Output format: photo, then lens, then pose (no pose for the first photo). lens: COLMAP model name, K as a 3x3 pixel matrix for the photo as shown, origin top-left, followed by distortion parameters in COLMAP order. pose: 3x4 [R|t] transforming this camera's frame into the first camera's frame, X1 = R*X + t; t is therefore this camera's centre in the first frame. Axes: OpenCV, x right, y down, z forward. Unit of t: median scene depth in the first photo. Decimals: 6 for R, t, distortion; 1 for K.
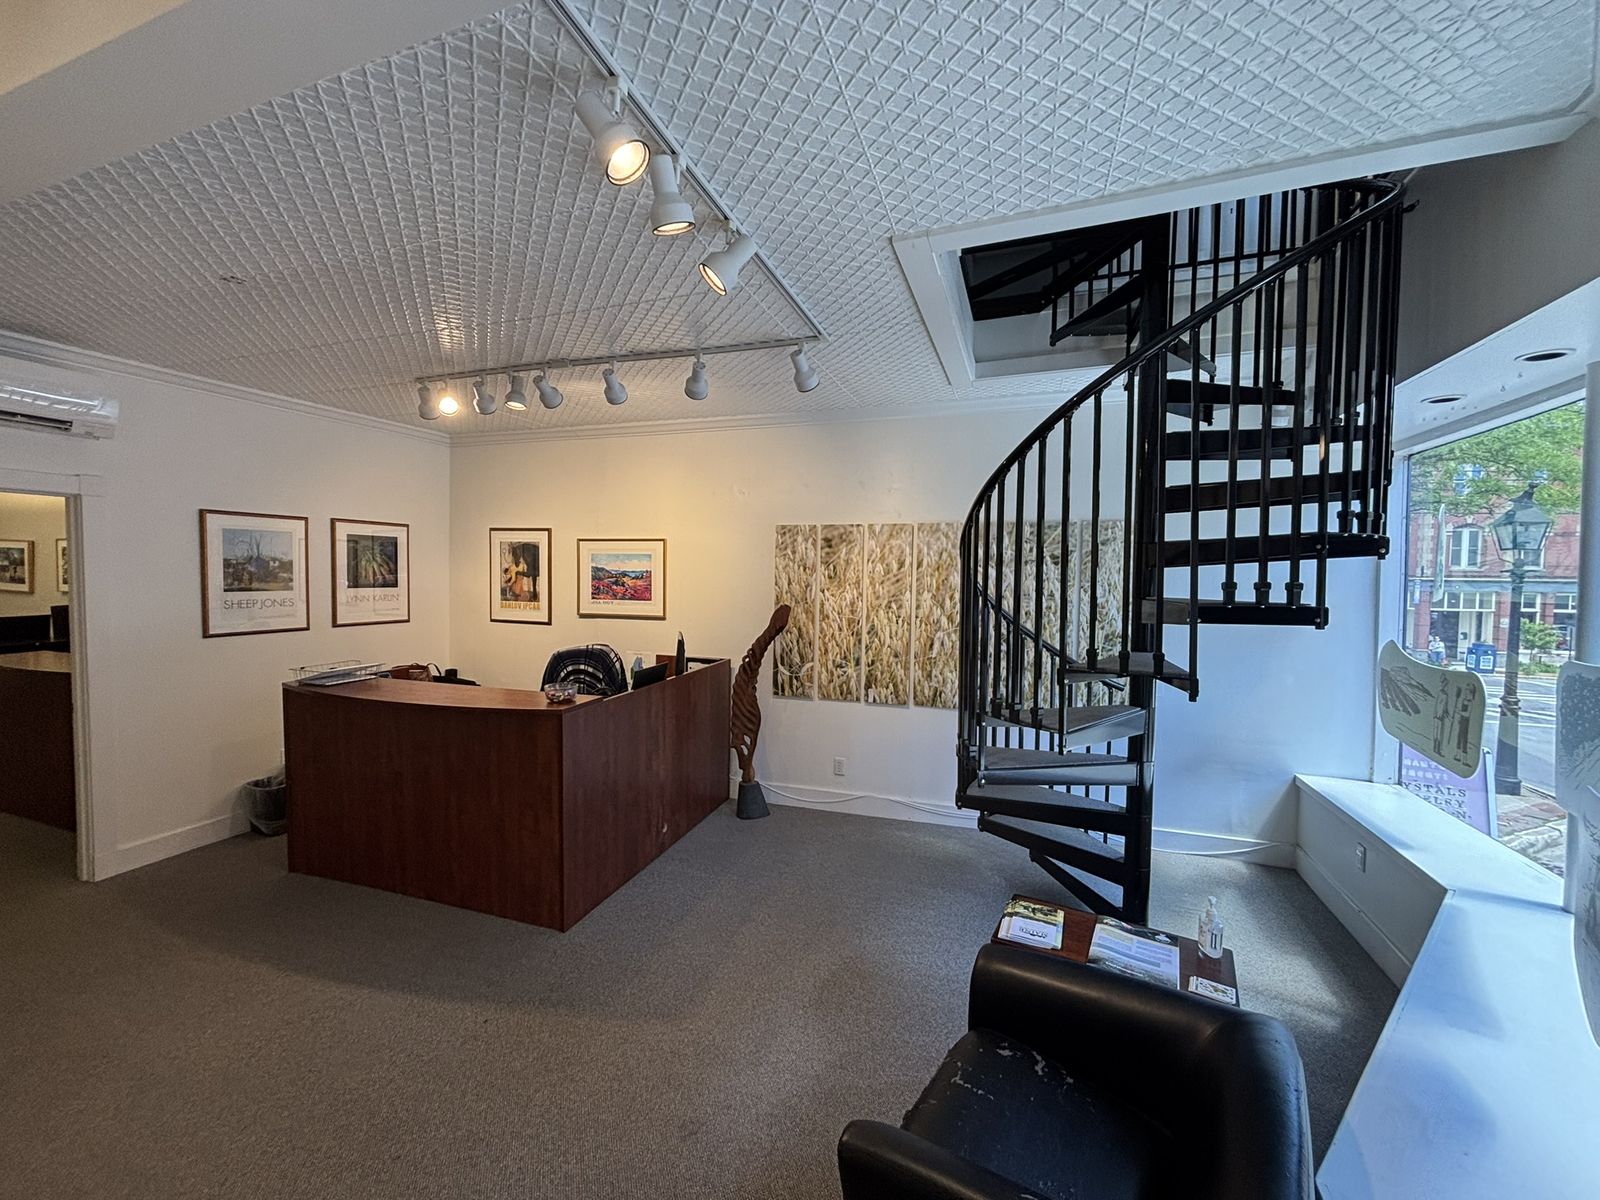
lens RADIAL K [[649.2, 0, 806.1], [0, 649.2, 598.4], [0, 0, 1]] dist [0.002761, 0.000193]
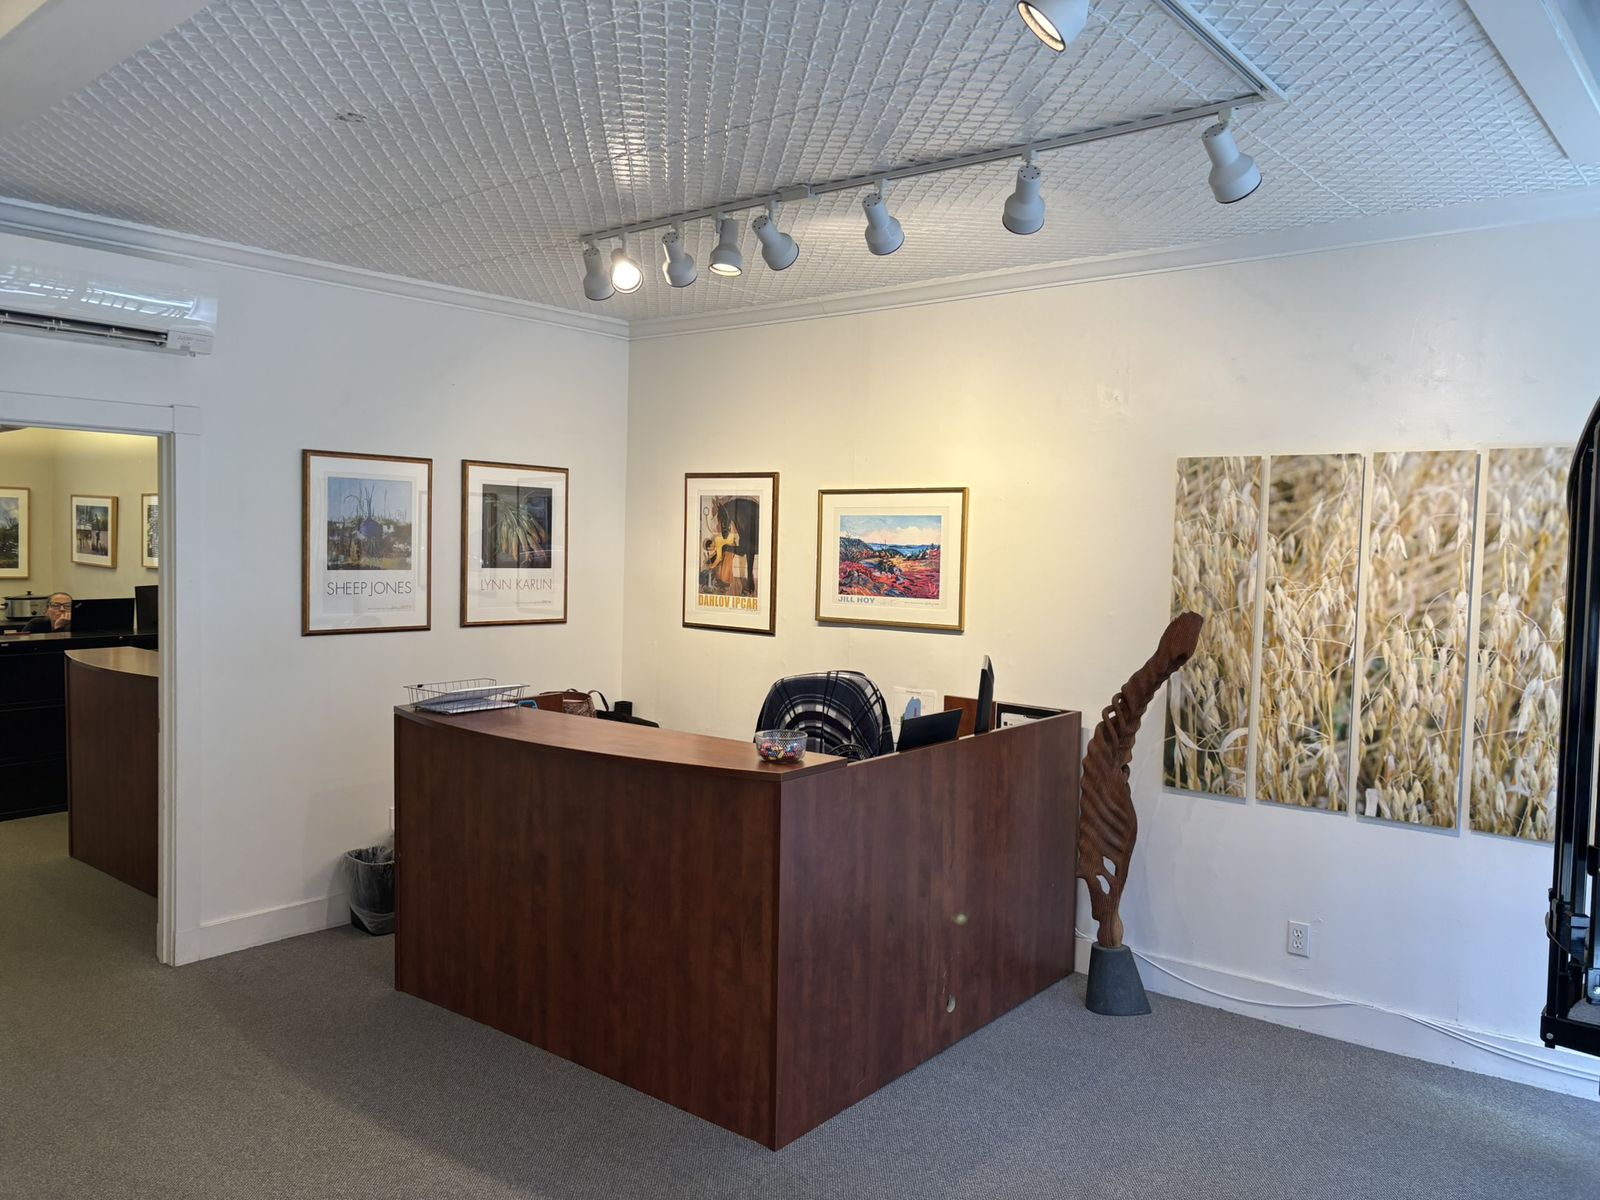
lens RADIAL K [[1222.9, 0, 800.0], [0, 1222.9, 600.0], [0, 0, 1]] dist [0.199508, -0.295403]
pose [[0.935676, 0.024776, -0.351991, 0.027637], [-0.024259, 0.999688, 0.005882, 0.001630], [0.352027, 0.003035, 0.935985, -0.046374]]
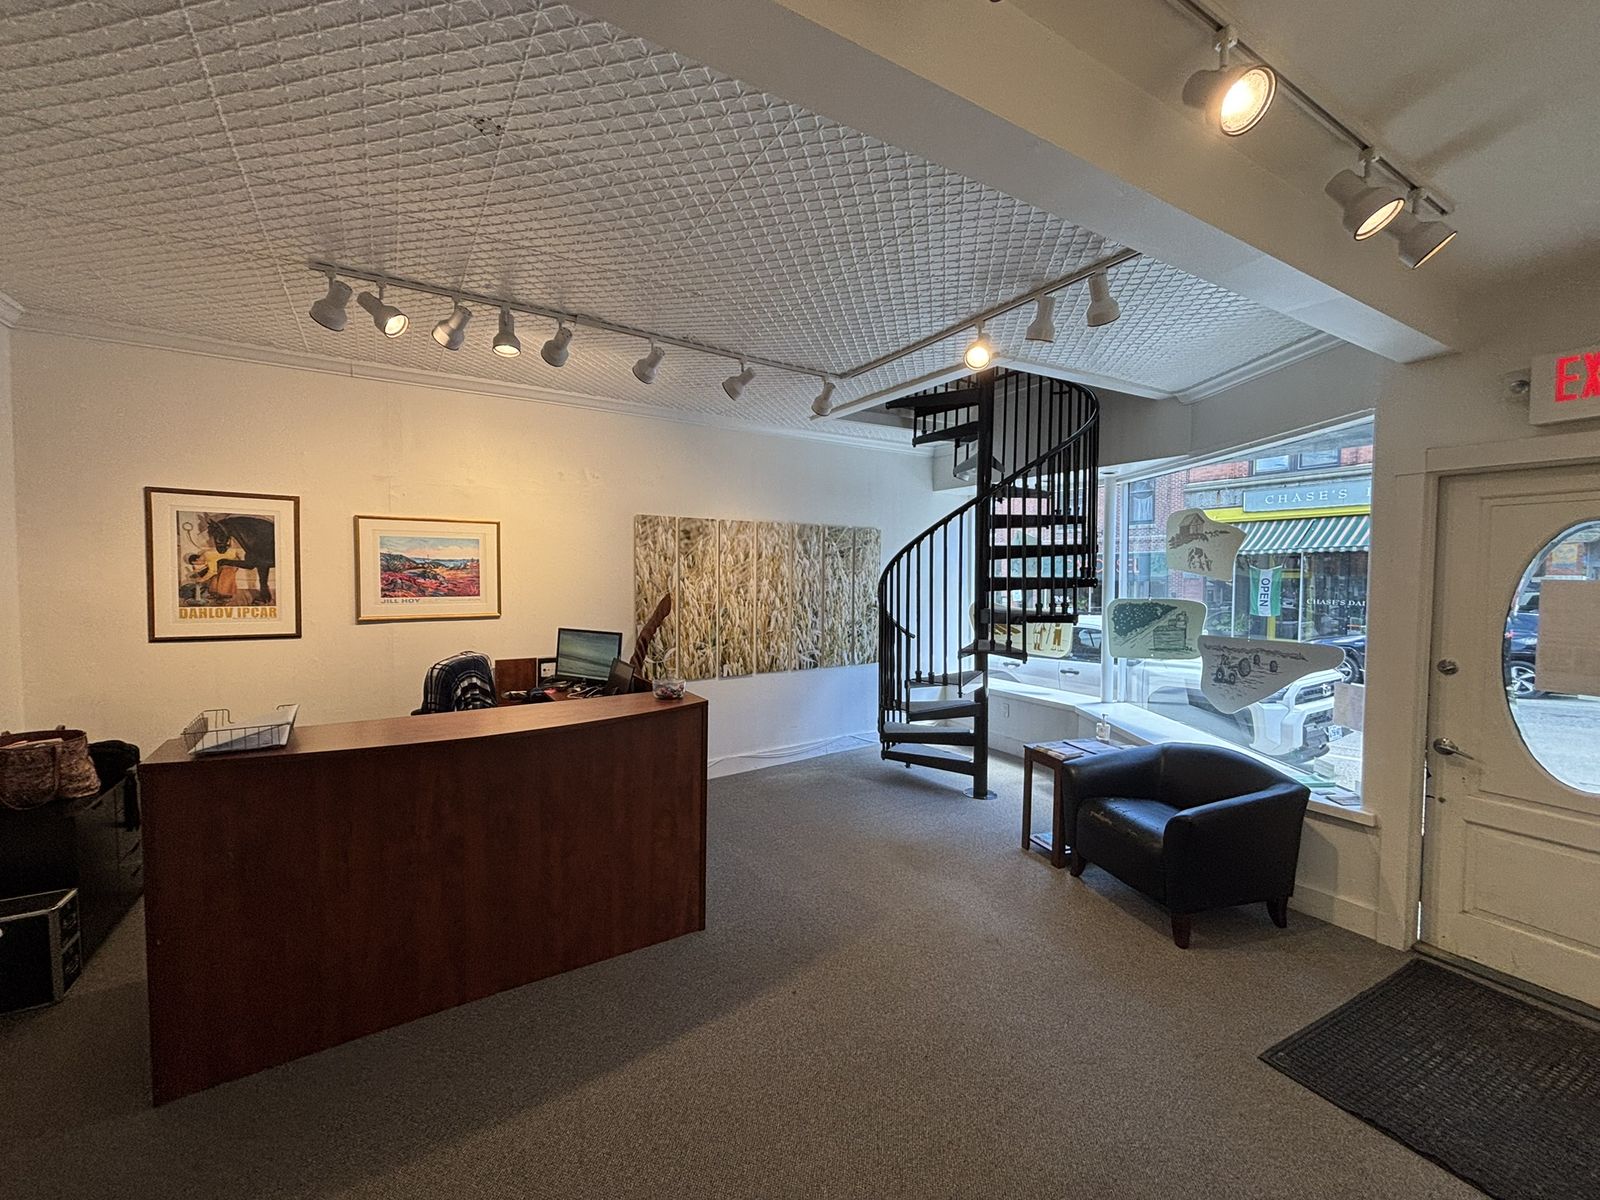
lens RADIAL K [[644.0, 0, 802.1], [0, 644.0, 594.6], [0, 0, 1]] dist [-0.008263, -0.000071]
pose [[0.620022, -0.035696, 0.783772, -0.718224], [0.029606, 0.999317, 0.022092, -0.004607], [-0.784026, 0.009507, 0.620655, 0.197484]]
